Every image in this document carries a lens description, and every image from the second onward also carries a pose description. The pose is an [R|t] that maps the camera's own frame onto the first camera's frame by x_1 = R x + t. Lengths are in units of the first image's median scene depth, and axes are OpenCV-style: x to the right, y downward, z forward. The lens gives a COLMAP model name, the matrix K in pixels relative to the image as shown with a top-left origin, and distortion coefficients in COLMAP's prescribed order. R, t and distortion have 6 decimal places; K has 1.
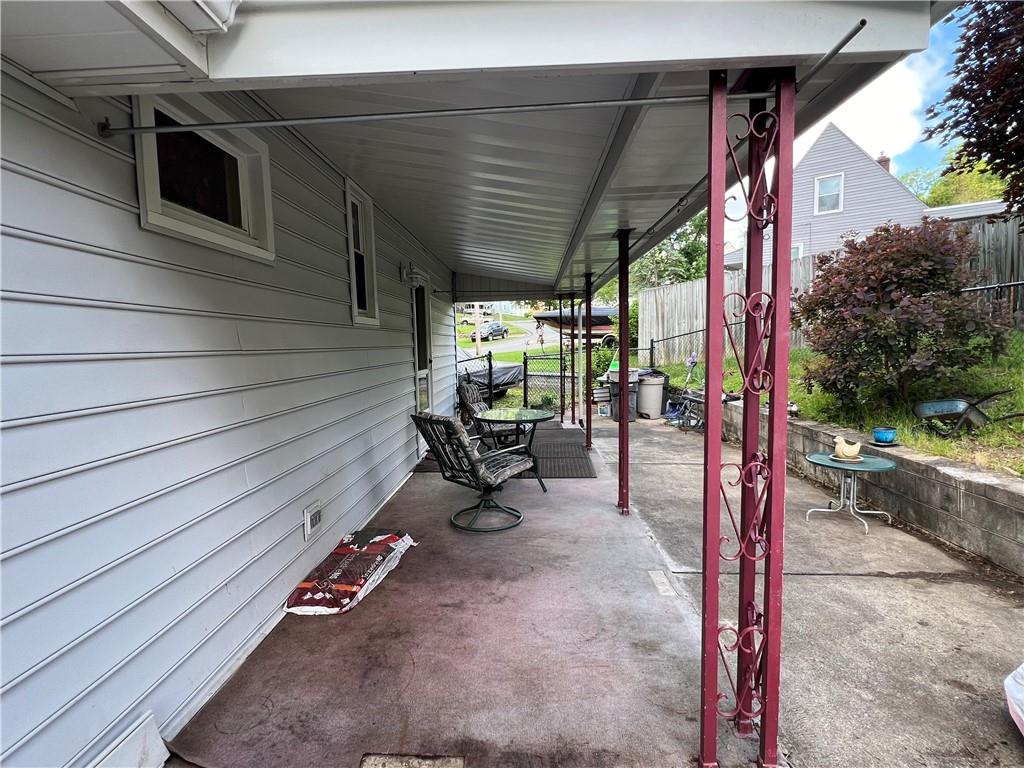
lens RADIAL K [[520.6, 0, 512.0], [0, 520.6, 384.0], [0, 0, 1]] dist [-0.000244, -0.000043]
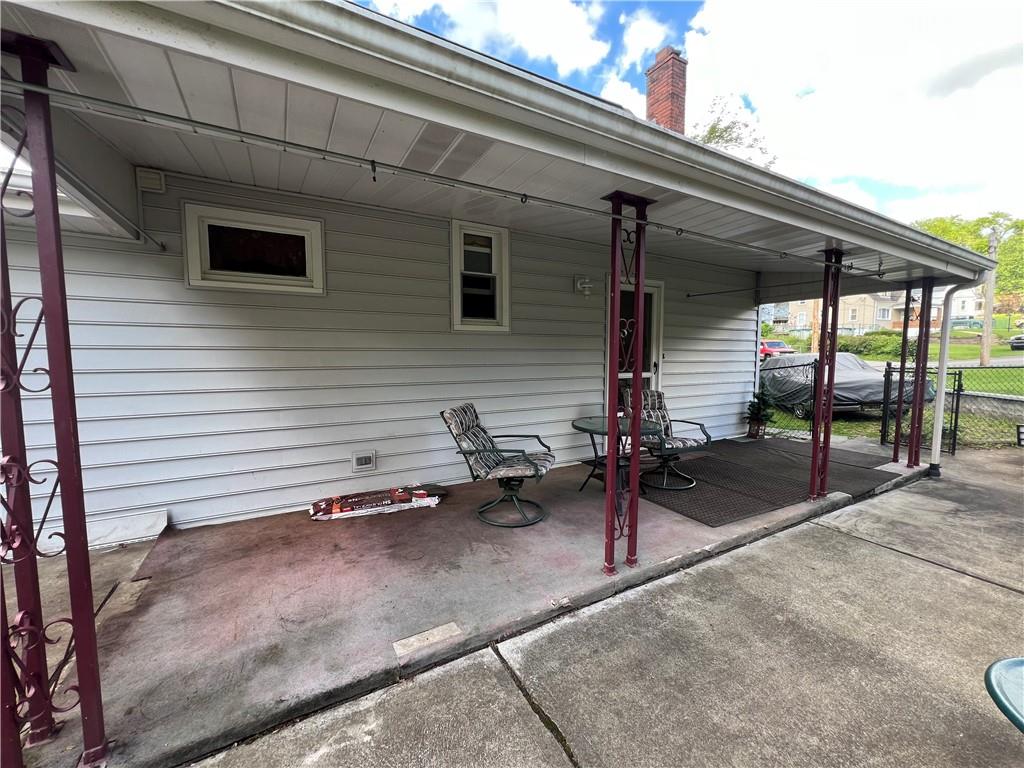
lens RADIAL K [[409.3, 0, 512.0], [0, 409.3, 384.0], [0, 0, 1]] dist [0.001177, -0.000005]
pose [[0.526413, 0.087245, -0.845741, 0.876373], [-0.079592, 0.995410, 0.053144, -0.062664], [0.846496, 0.039338, 0.530940, 0.761787]]
